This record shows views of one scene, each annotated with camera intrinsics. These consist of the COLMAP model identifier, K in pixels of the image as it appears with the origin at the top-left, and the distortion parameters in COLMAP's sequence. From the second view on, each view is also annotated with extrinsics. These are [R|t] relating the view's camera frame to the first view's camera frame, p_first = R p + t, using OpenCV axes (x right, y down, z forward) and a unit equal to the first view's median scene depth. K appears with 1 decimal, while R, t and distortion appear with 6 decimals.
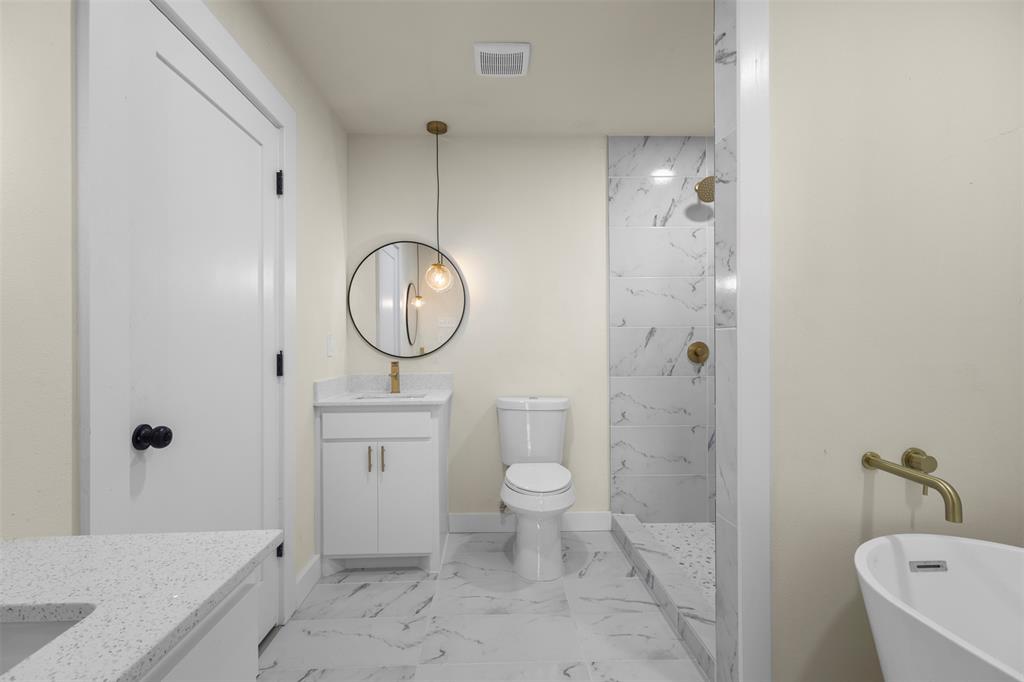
lens RADIAL K [[476.1, 0, 508.1], [0, 476.1, 343.0], [0, 0, 1]] dist [-0.001281, 0.002696]
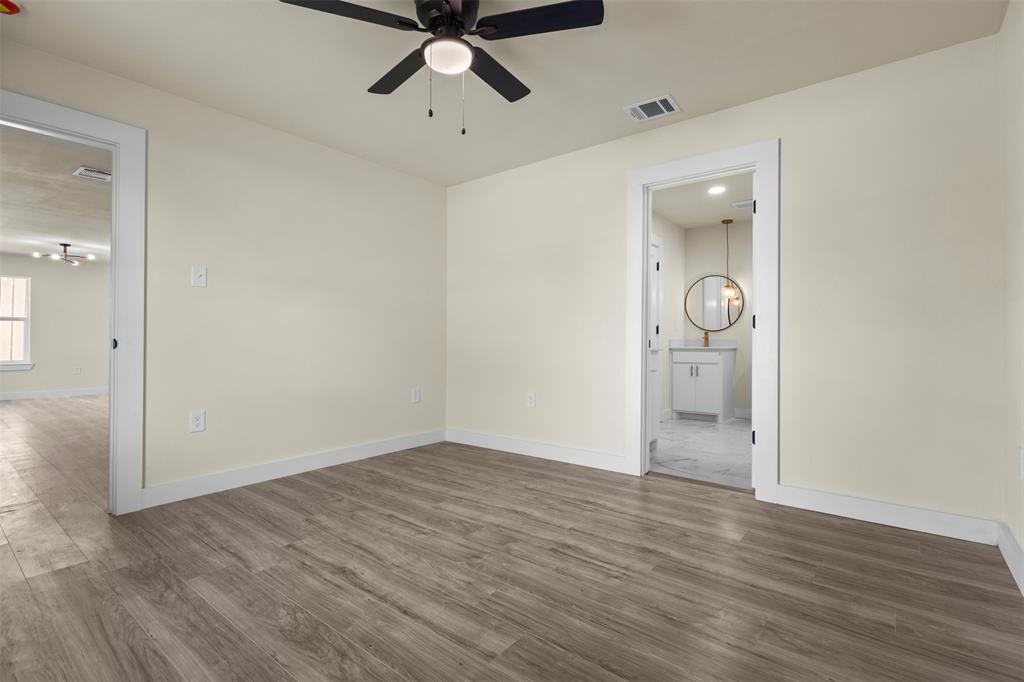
lens RADIAL K [[476.1, 0, 504.1], [0, 476.1, 339.6], [0, 0, 1]] dist [-0.001281, 0.002696]
pose [[0.748329, 0.006721, -0.663294, 0.581617], [-0.005986, 0.999976, 0.003379, 0.080238], [0.663301, 0.001442, 0.748351, -1.399963]]
